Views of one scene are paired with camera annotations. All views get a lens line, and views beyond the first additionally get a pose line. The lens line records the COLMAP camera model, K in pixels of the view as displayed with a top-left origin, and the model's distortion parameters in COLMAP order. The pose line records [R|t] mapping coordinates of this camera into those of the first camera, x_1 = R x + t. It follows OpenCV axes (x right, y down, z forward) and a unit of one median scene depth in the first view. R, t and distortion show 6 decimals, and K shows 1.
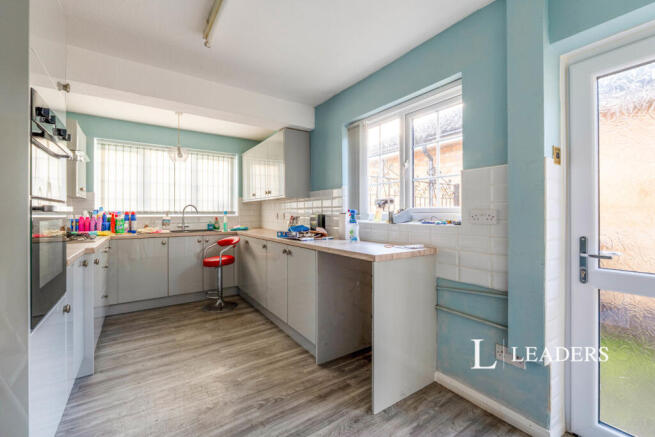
lens RADIAL K [[274.8, 0, 329.7], [0, 274.8, 212.9], [0, 0, 1]] dist [-0.000157, 0.000176]
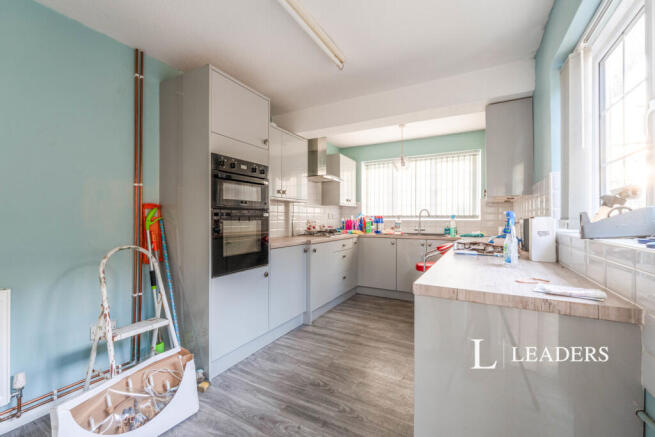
lens RADIAL K [[274.8, 0, 329.2], [0, 274.8, 220.4], [0, 0, 1]] dist [-0.000157, 0.000176]
pose [[0.450373, 0.013433, -0.892740, 0.295161], [-0.000180, 0.999888, 0.014954, -0.002838], [0.892841, -0.006574, 0.450325, 0.246369]]
